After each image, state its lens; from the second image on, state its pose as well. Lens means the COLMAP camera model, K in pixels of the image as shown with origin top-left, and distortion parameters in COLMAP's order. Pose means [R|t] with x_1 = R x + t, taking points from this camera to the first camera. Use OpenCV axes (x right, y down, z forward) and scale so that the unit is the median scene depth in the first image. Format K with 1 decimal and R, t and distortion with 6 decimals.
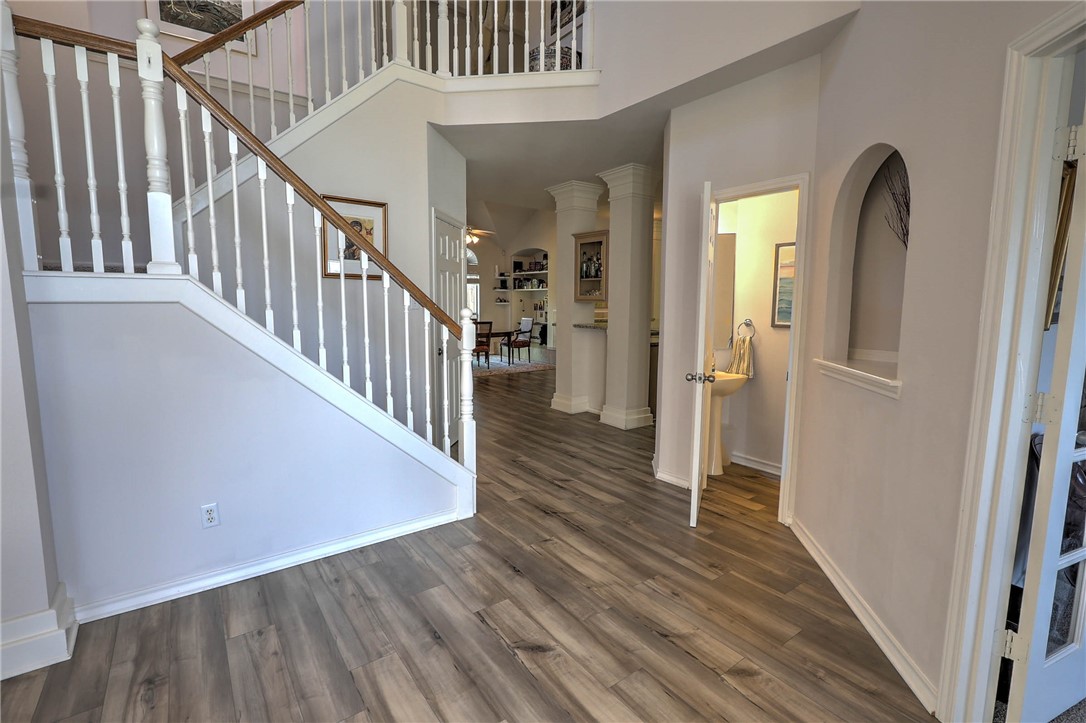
lens RADIAL K [[493.4, 0, 539.4], [0, 493.4, 359.2], [0, 0, 1]] dist [-0.017848, 0.000912]
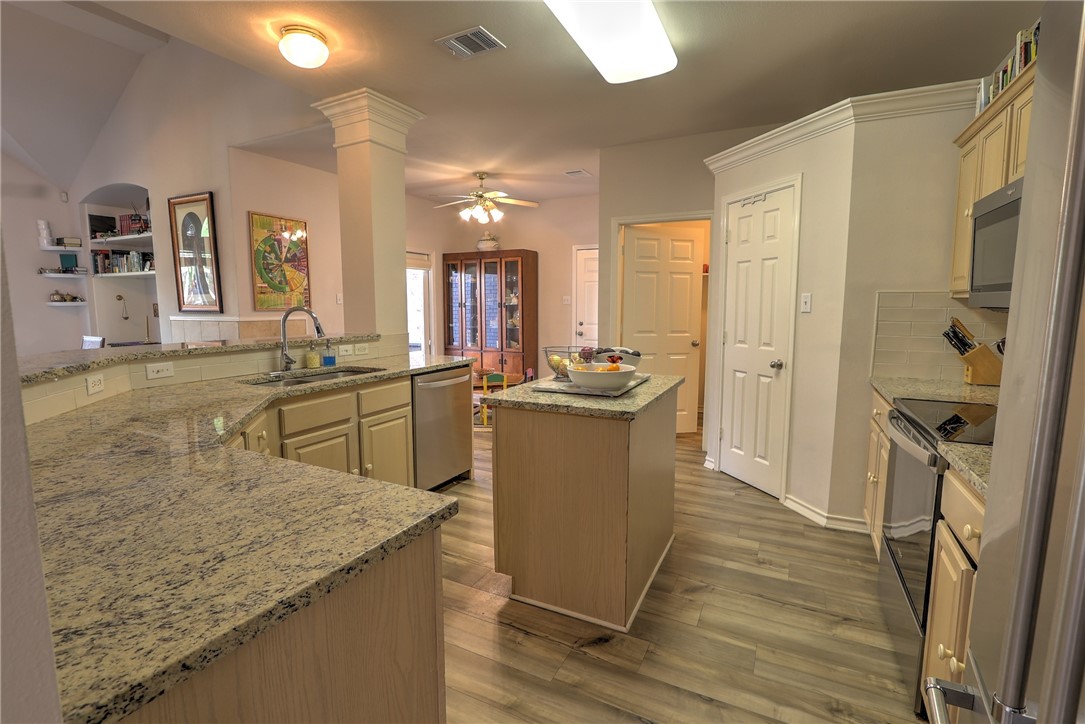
lens RADIAL K [[496.7, 0, 542.5], [0, 496.7, 362.0], [0, 0, 1]] dist [-0.016786, 0.000194]
pose [[0.887973, -0.061777, 0.455727, 0.136106], [0.059252, 0.998046, 0.019841, -0.049247], [-0.456062, 0.009385, 0.889898, 0.465529]]
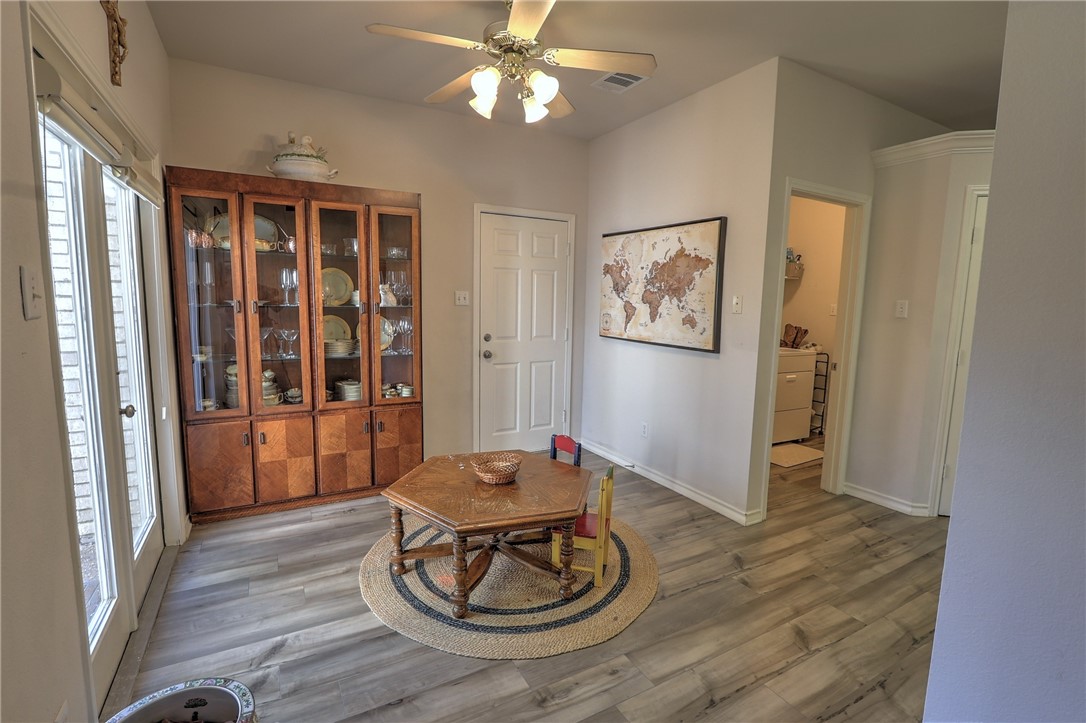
lens RADIAL K [[498.4, 0, 541.1], [0, 498.4, 360.8], [0, 0, 1]] dist [-0.017117, 0.001384]
pose [[0.110284, -0.130260, 0.985327, 0.097687], [0.094531, 0.988255, 0.120066, -0.110265], [-0.989394, 0.079903, 0.121302, 0.945002]]
